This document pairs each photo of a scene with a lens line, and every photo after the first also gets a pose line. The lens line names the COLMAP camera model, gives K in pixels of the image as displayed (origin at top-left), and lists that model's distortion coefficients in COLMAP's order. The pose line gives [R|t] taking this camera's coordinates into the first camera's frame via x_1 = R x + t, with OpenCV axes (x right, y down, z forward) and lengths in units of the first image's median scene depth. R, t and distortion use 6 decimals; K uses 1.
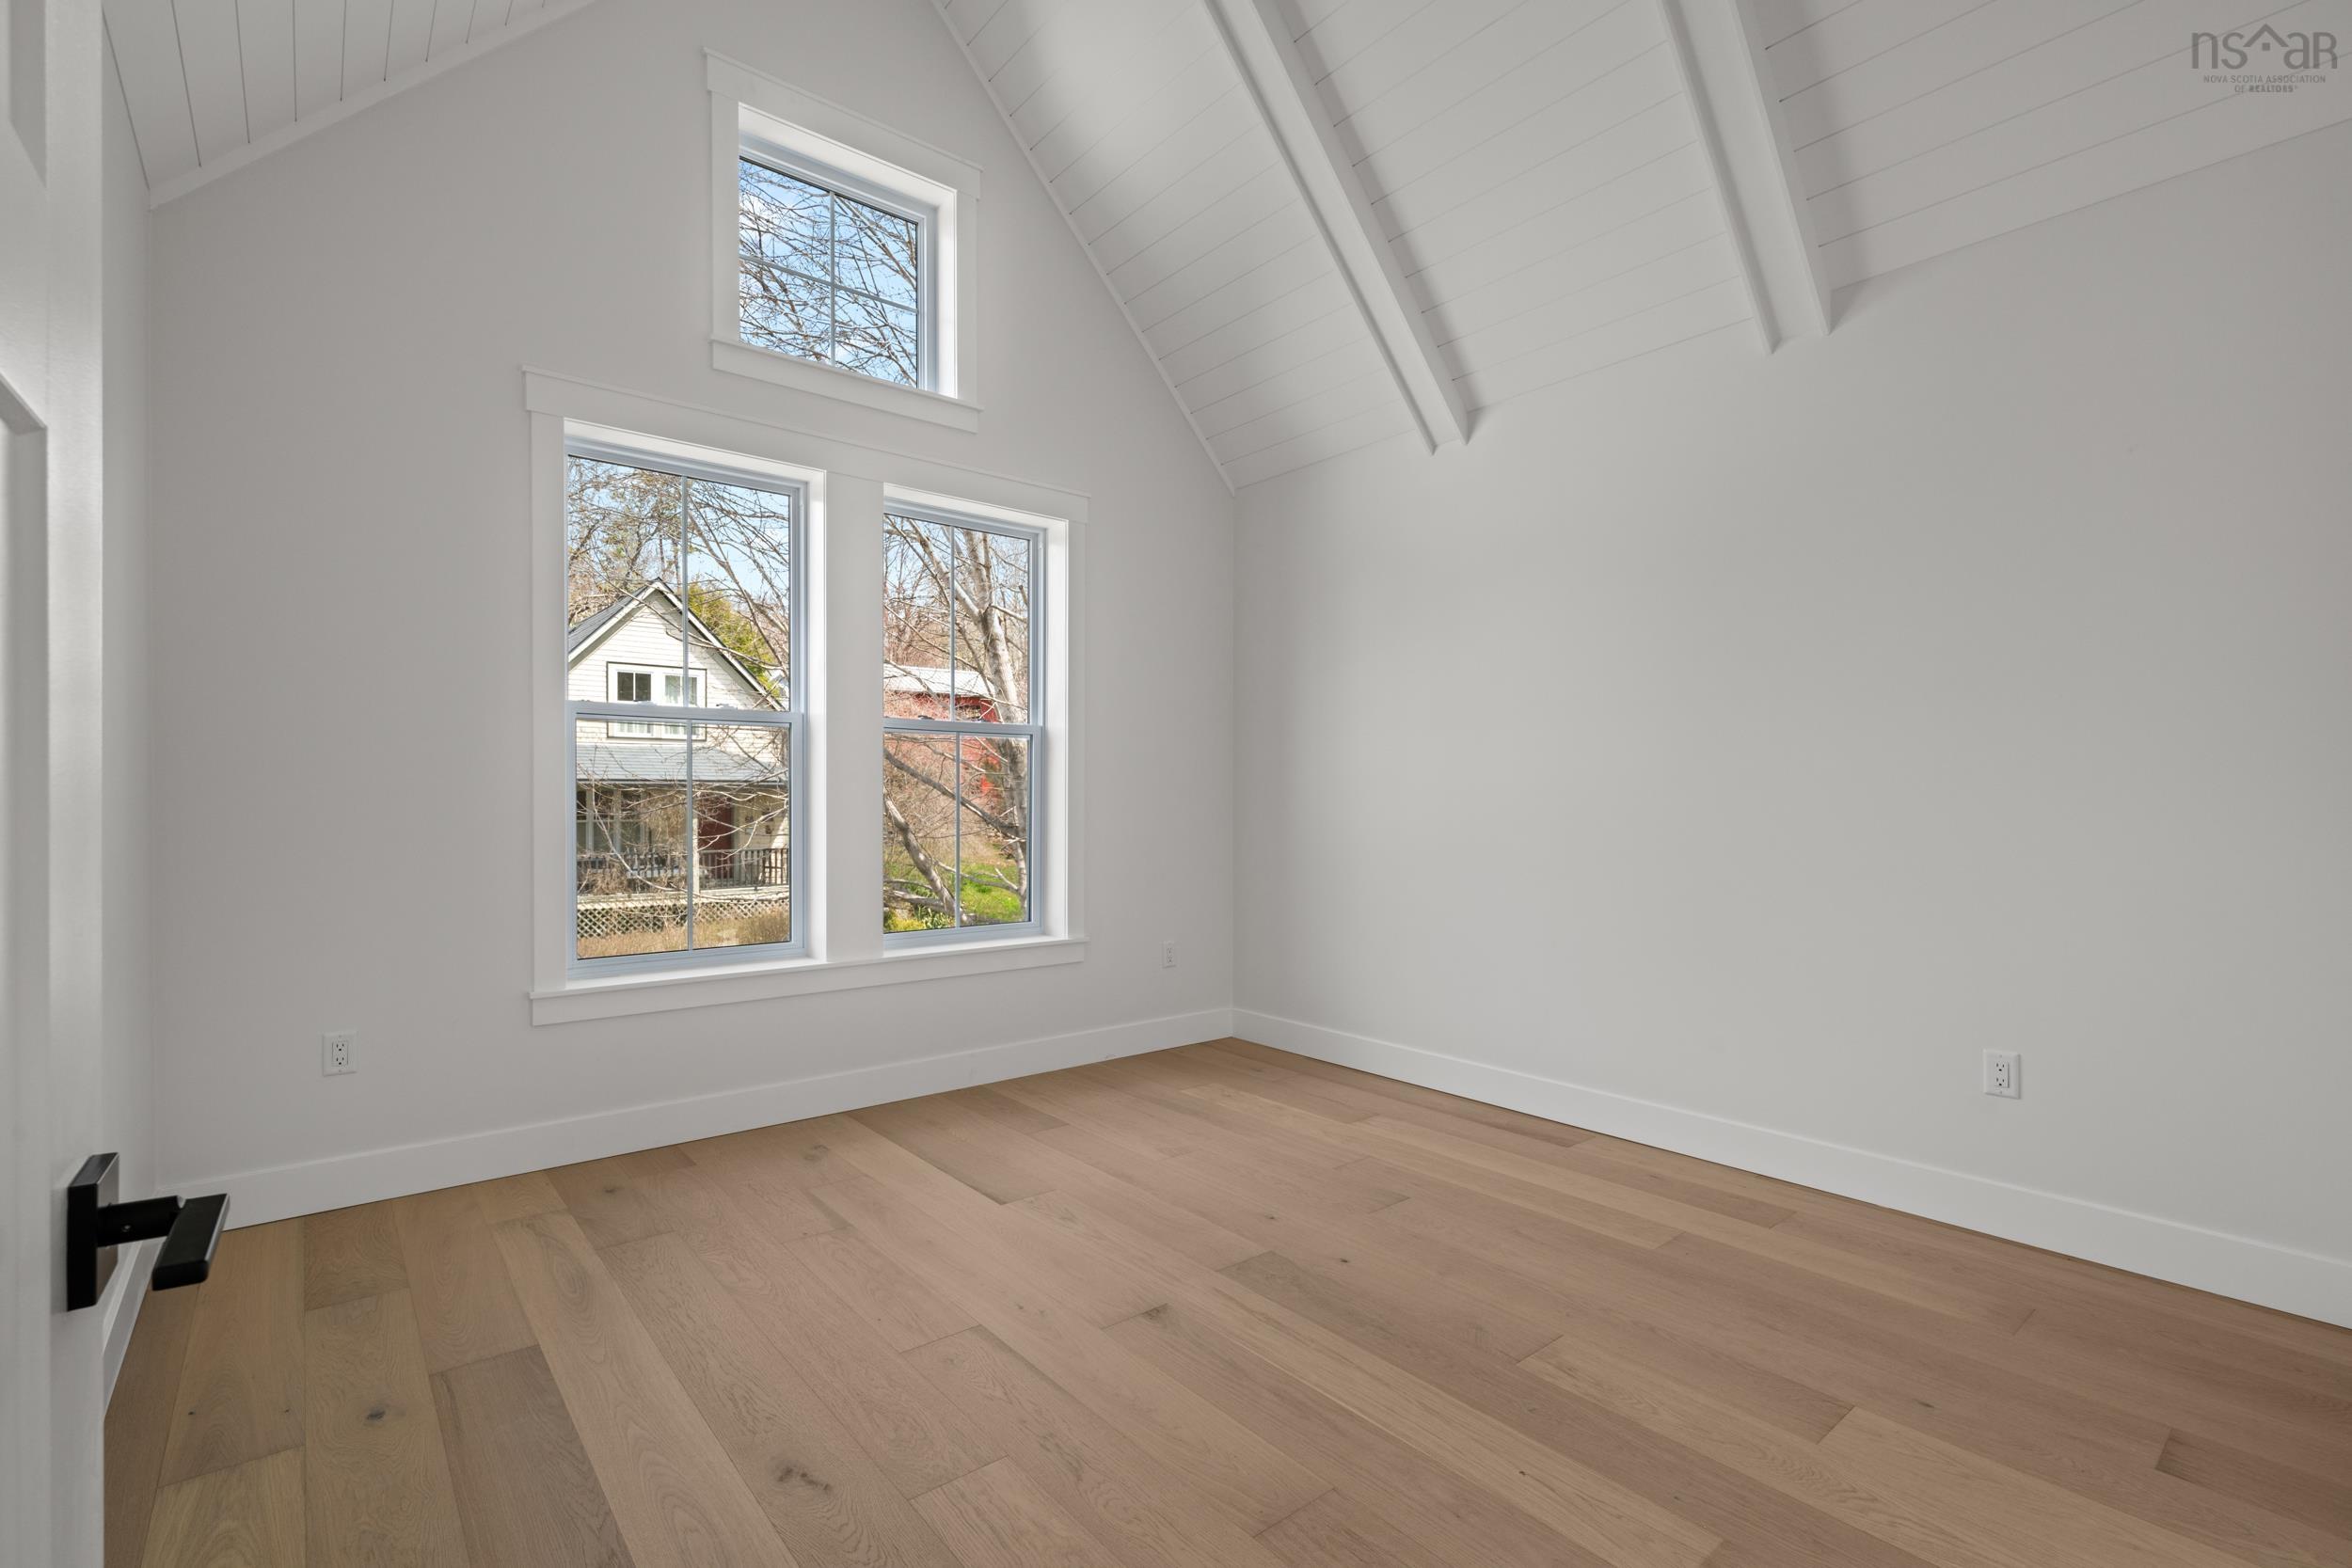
lens RADIAL K [[1057.8, 0, 1179.4], [0, 1057.8, 798.9], [0, 0, 1]] dist [0.004762, 0.001904]
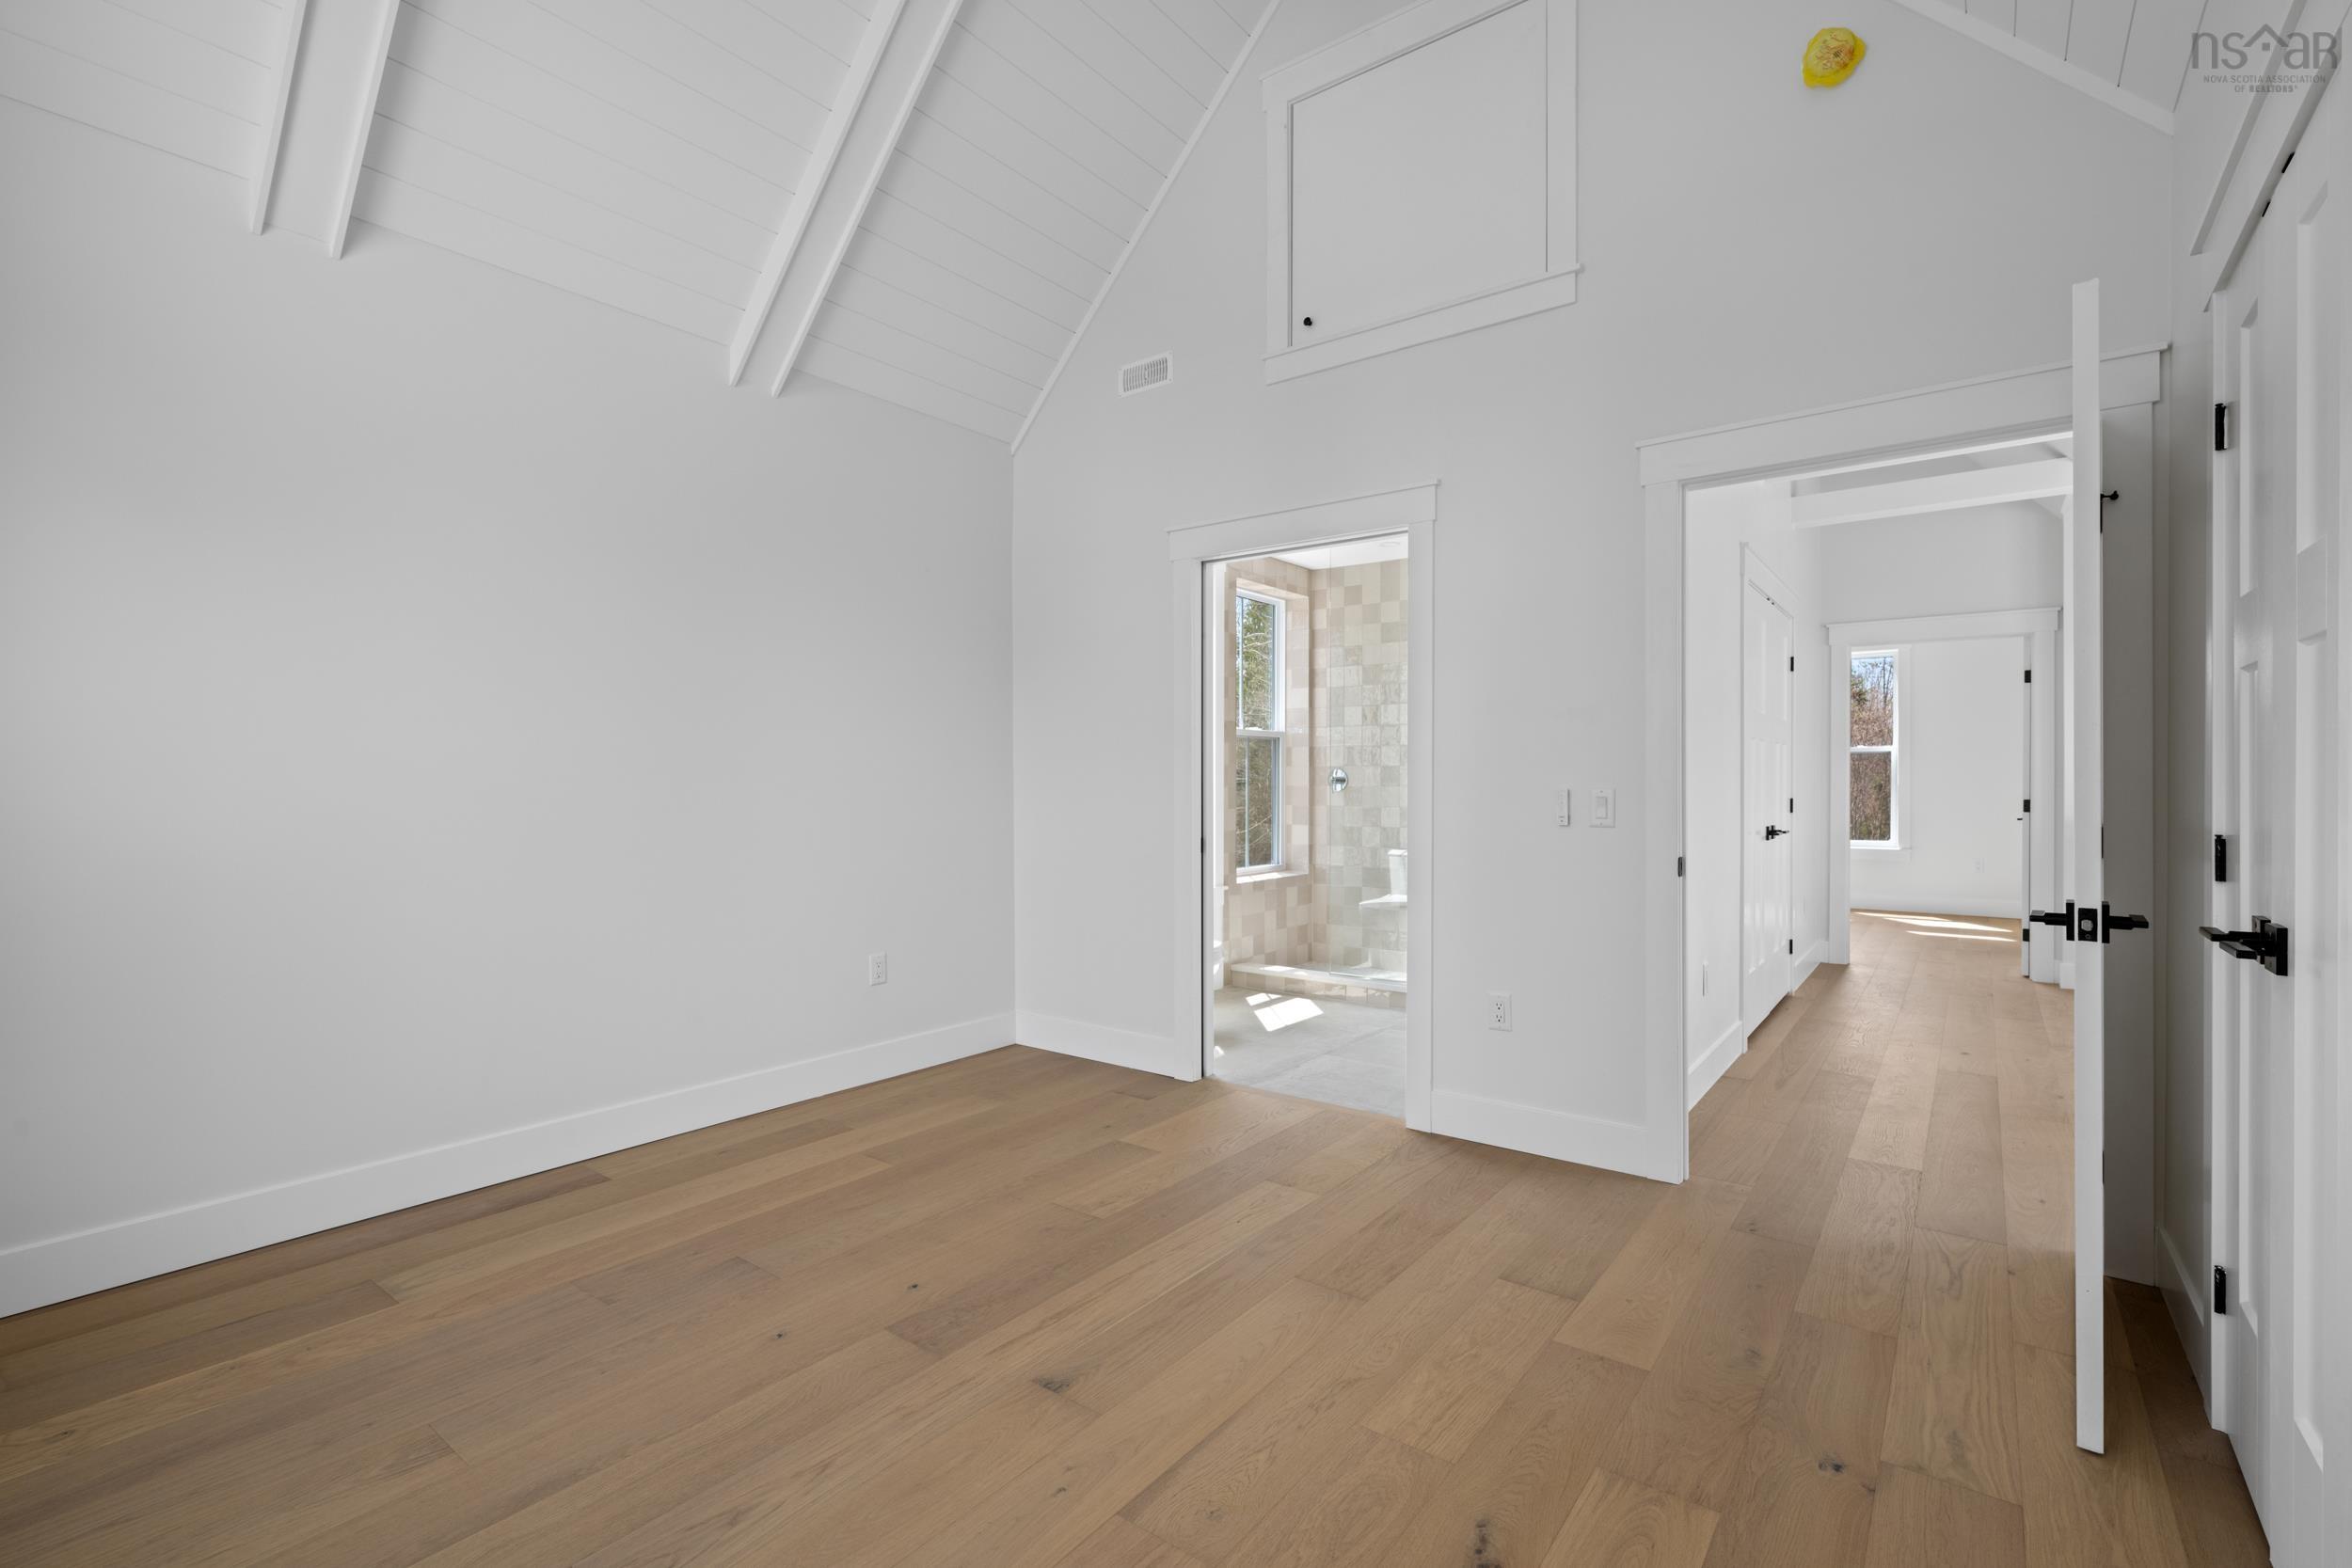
lens RADIAL K [[1057.8, 0, 1170.7], [0, 1057.8, 781.4], [0, 0, 1]] dist [0.004762, 0.001904]
pose [[-0.224556, 0.000294, 0.974461, -0.754939], [-0.000905, 0.999999, -0.000510, -0.001681], [-0.974461, -0.000996, -0.224556, 0.944980]]
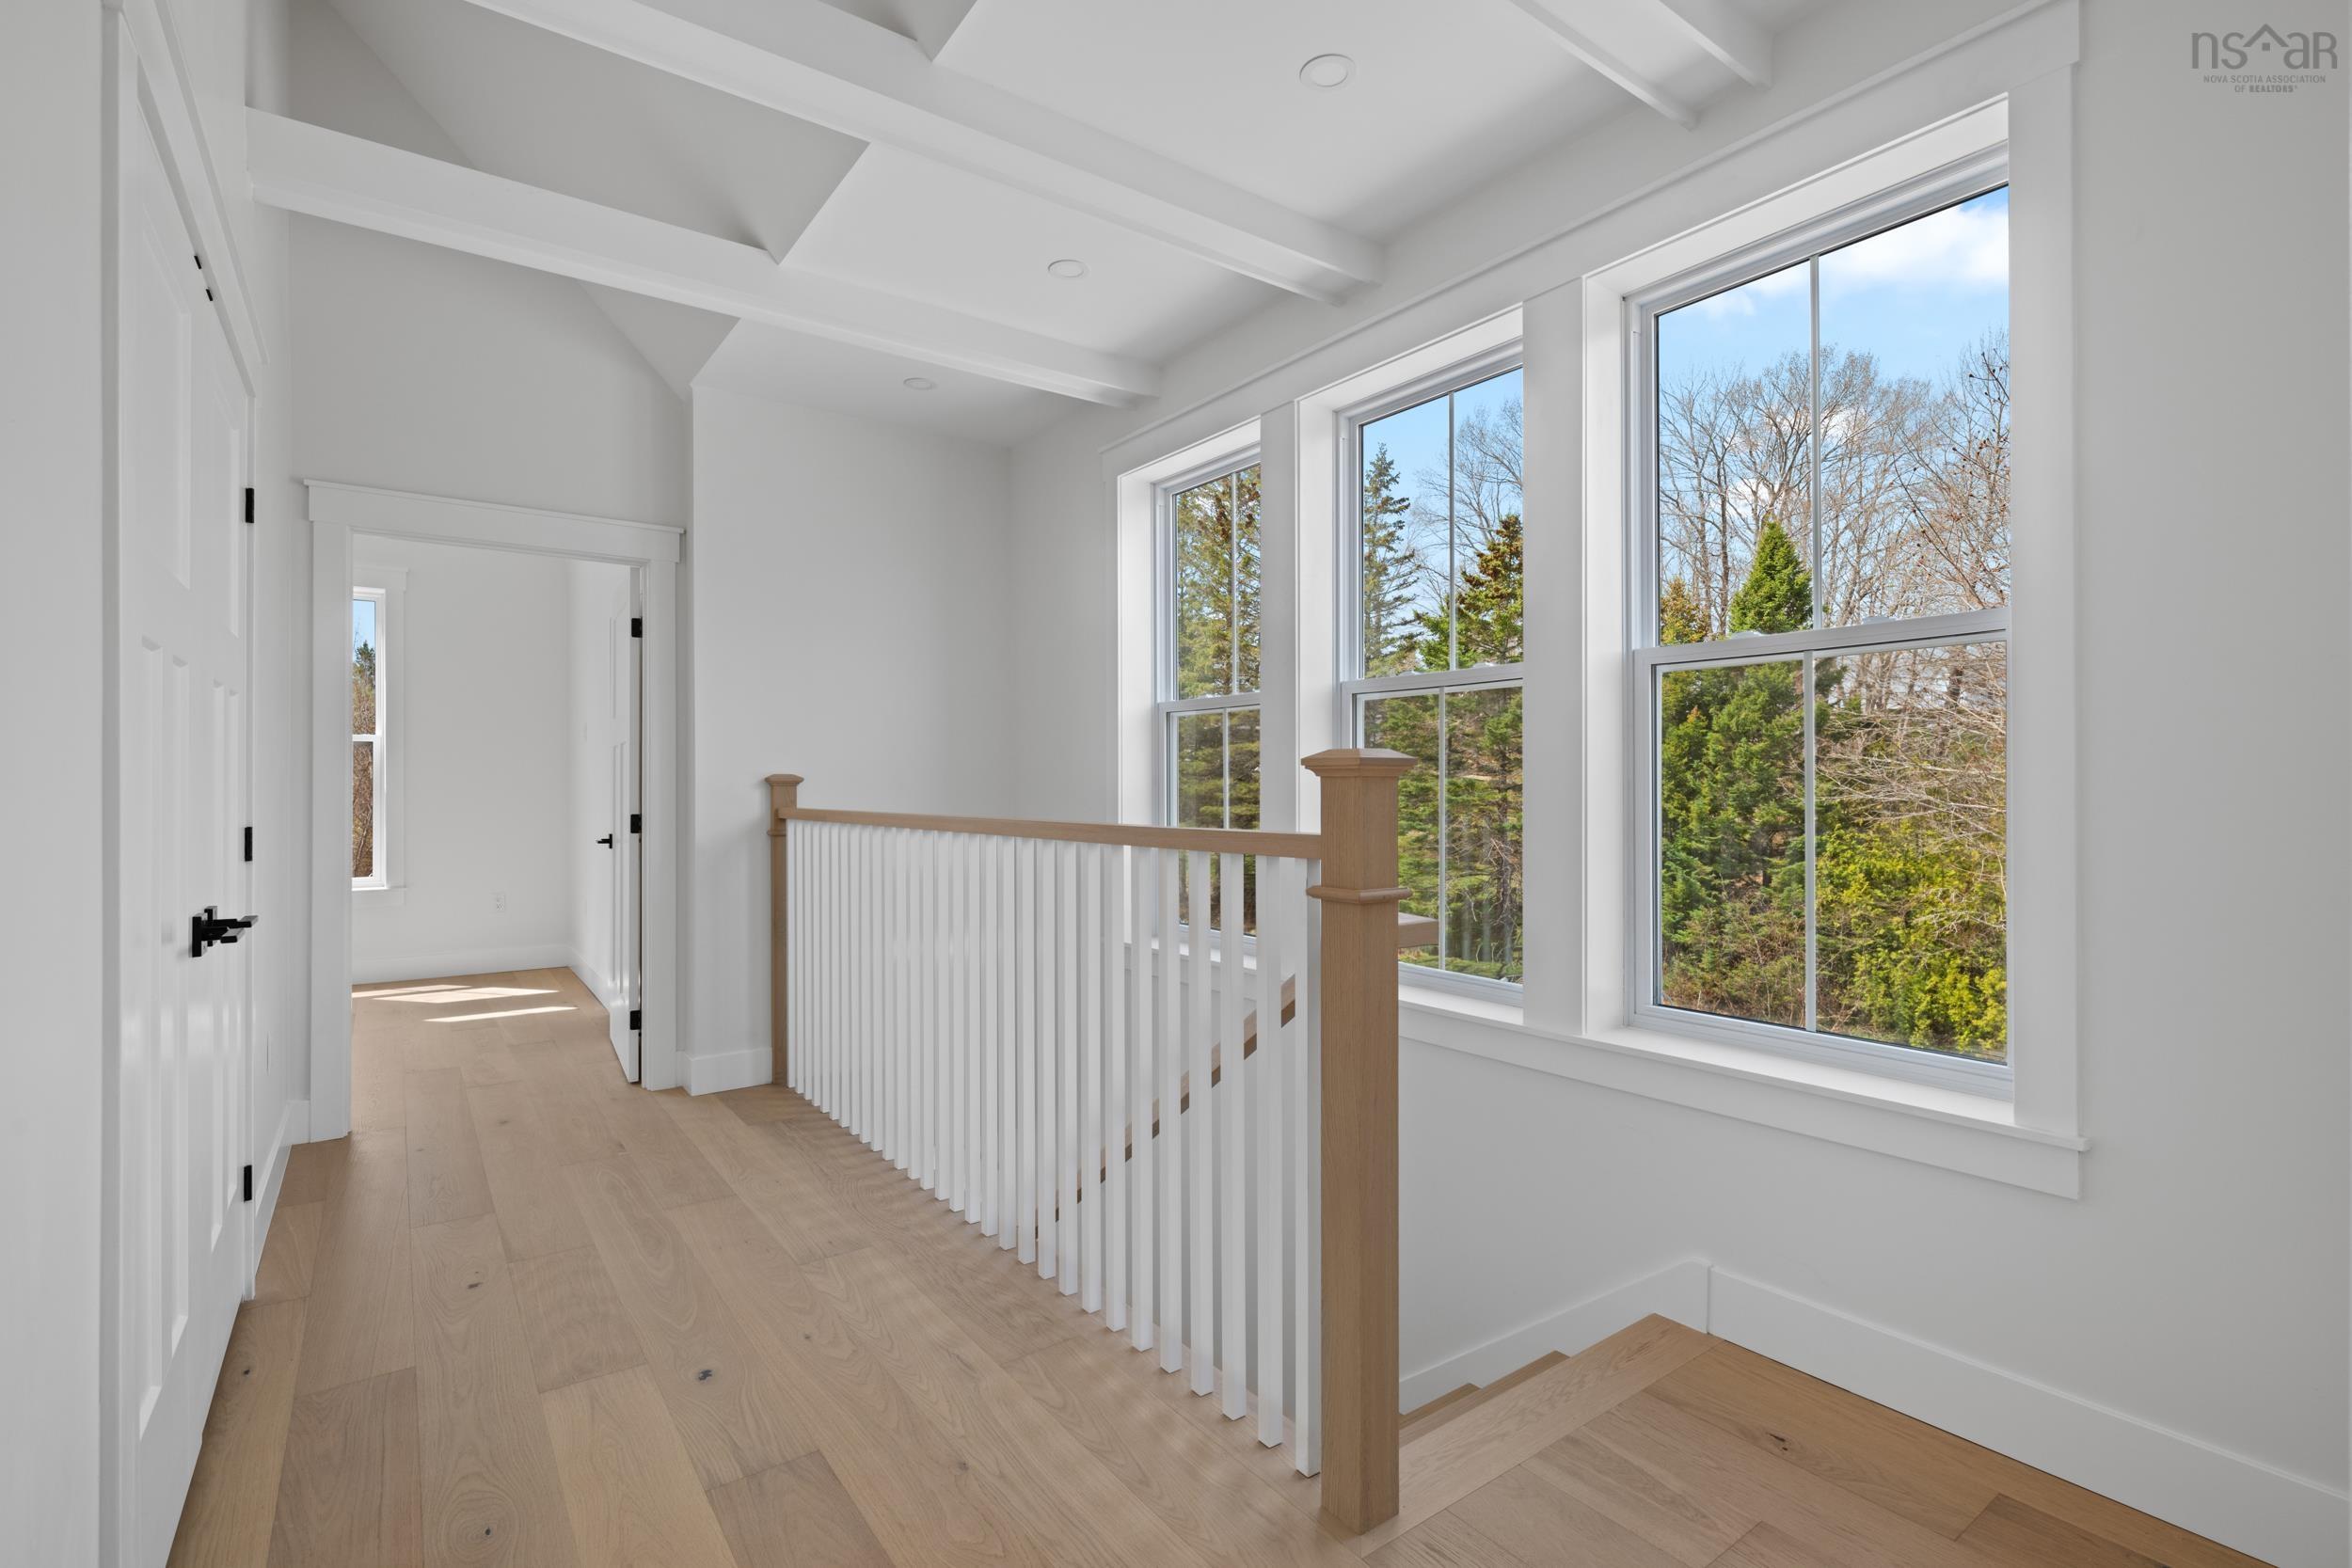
lens RADIAL K [[1057.8, 0, 1162.6], [0, 1057.8, 797.1], [0, 0, 1]] dist [0.004762, 0.001904]
pose [[-0.998369, 0.002430, 0.057047, -0.716752], [0.002835, 0.999971, 0.007015, -0.001555], [-0.057028, 0.007166, -0.998347, 0.911904]]
